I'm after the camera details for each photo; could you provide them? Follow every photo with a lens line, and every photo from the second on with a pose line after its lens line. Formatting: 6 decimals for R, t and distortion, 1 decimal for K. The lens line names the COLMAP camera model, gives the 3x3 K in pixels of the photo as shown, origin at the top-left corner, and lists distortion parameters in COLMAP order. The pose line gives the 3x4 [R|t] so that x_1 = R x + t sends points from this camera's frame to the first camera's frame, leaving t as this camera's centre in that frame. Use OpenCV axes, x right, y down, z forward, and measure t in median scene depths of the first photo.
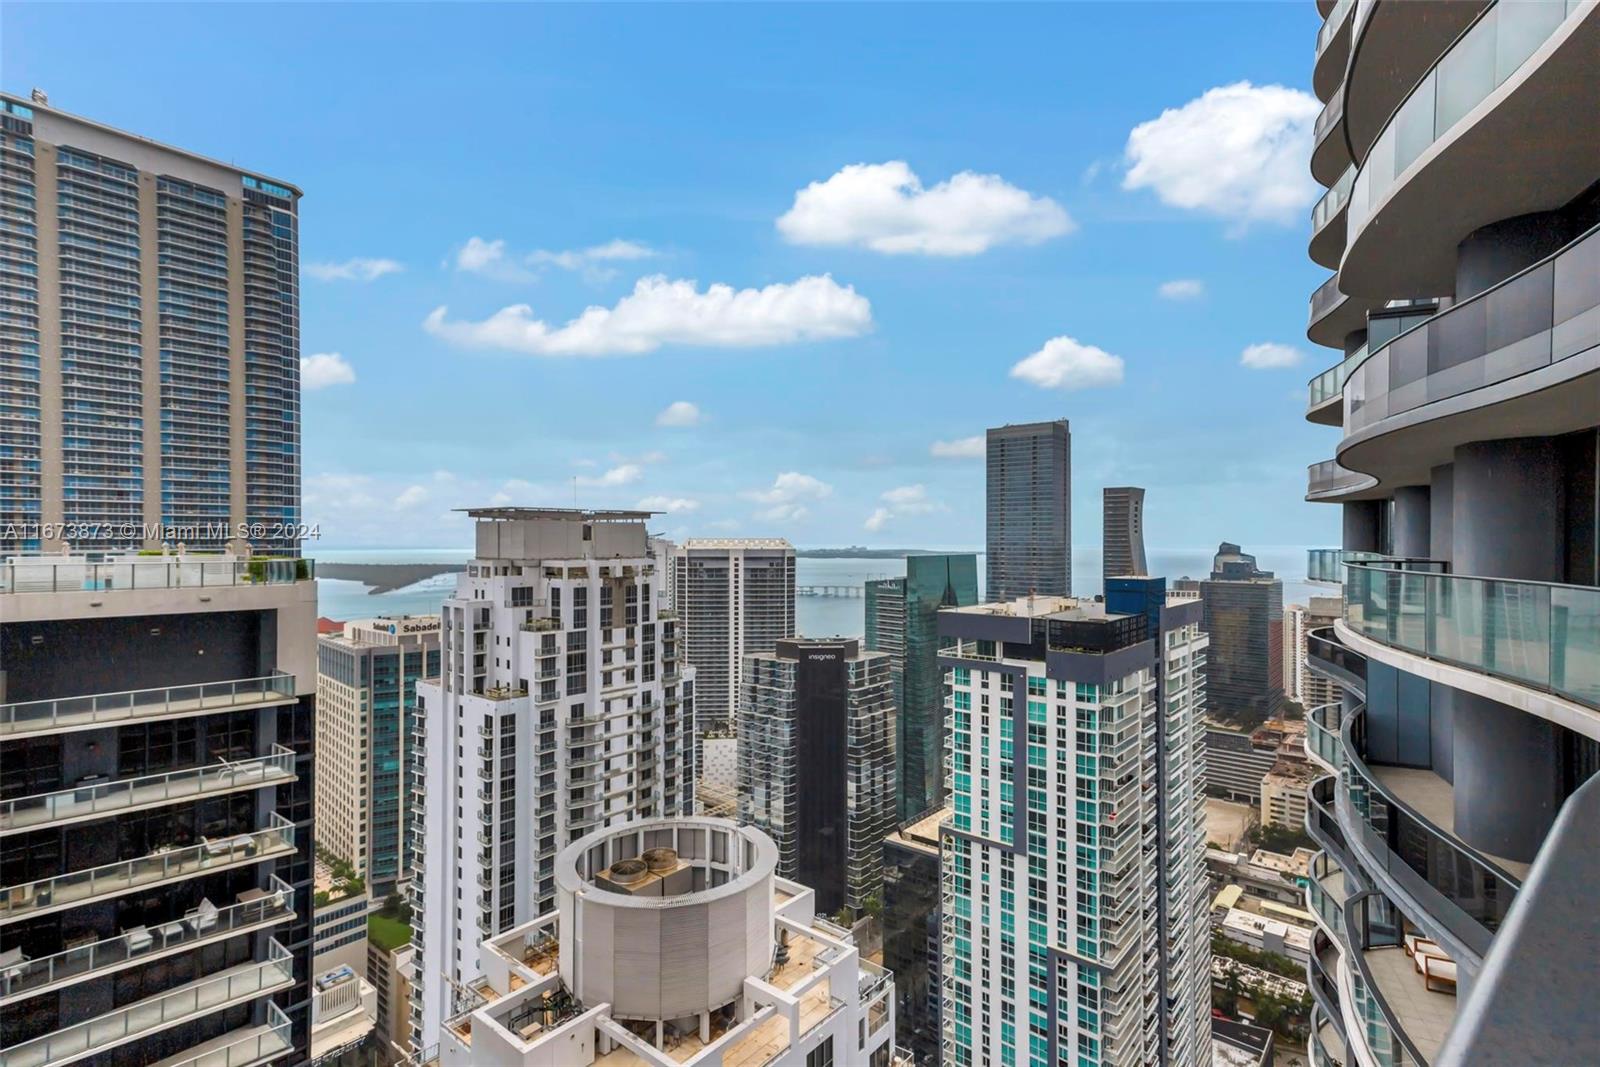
lens RADIAL K [[760.7, 0, 795.1], [0, 760.7, 547.1], [0, 0, 1]] dist [0.019563, -0.000813]
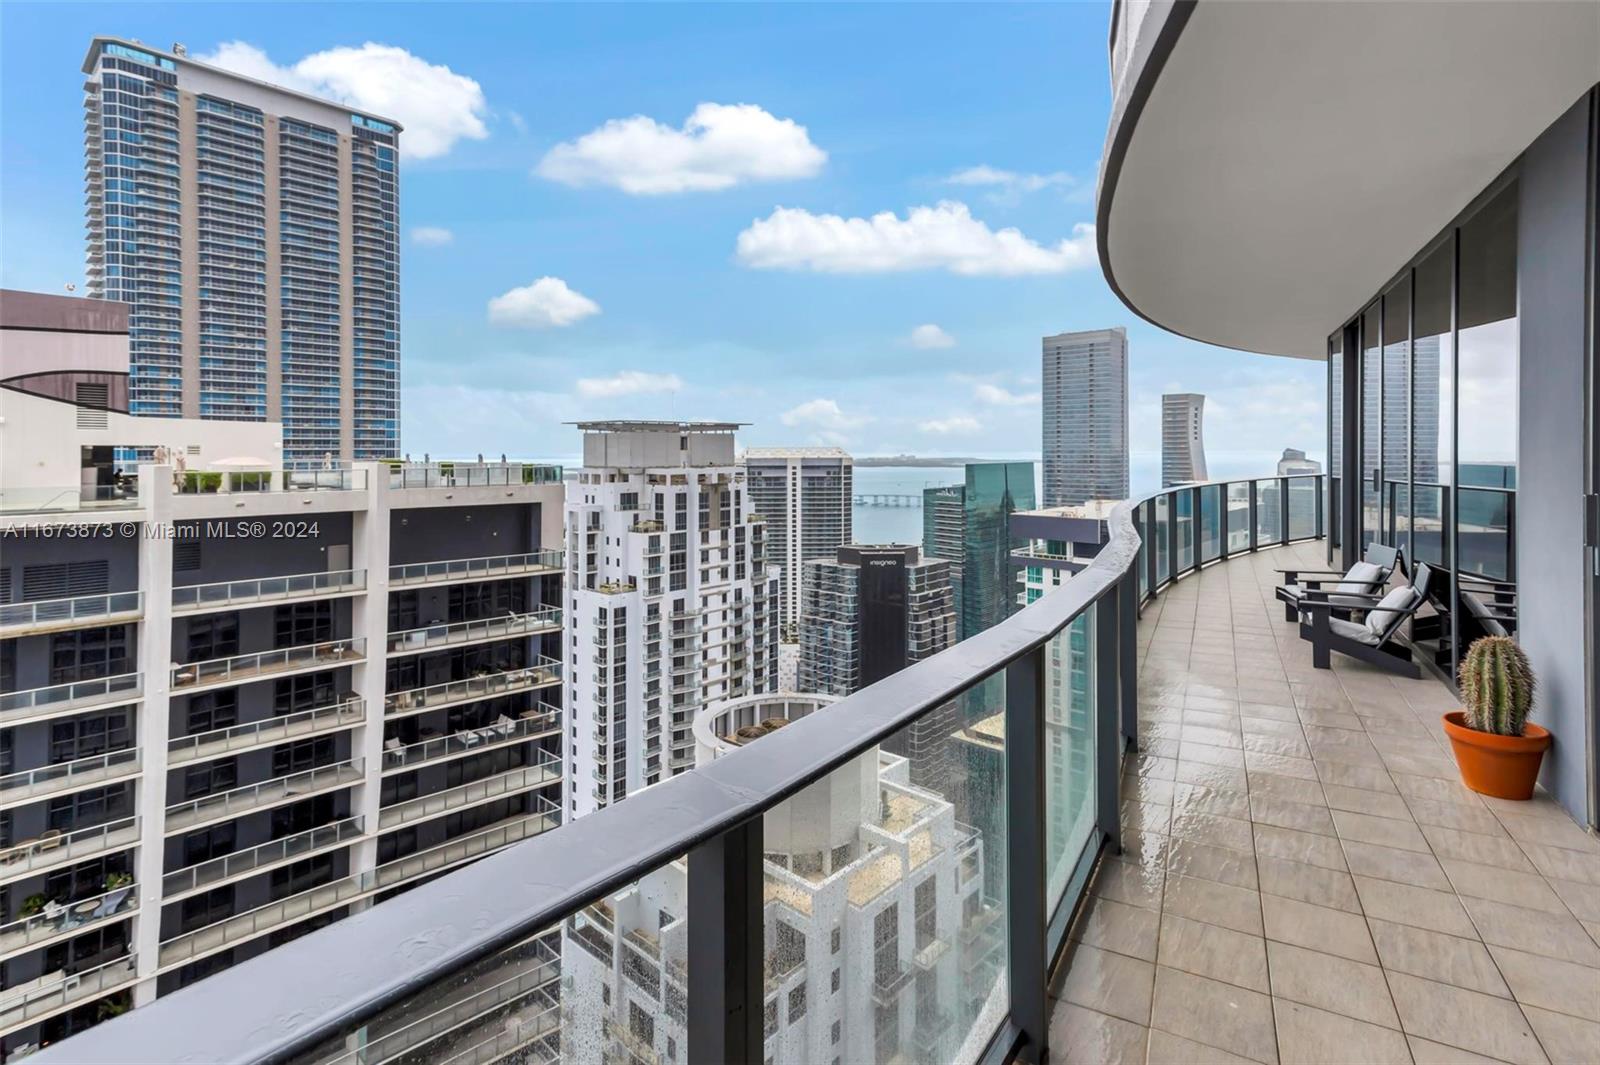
lens RADIAL K [[795.2, 0, 793.5], [0, 795.2, 451.5], [0, 0, 1]] dist [0.026704, 0.001225]
pose [[0.999085, -0.002693, -0.042693, -0.053931], [0.002453, 0.999981, -0.005658, -0.000037], [0.042707, 0.005548, 0.999072, -0.110199]]
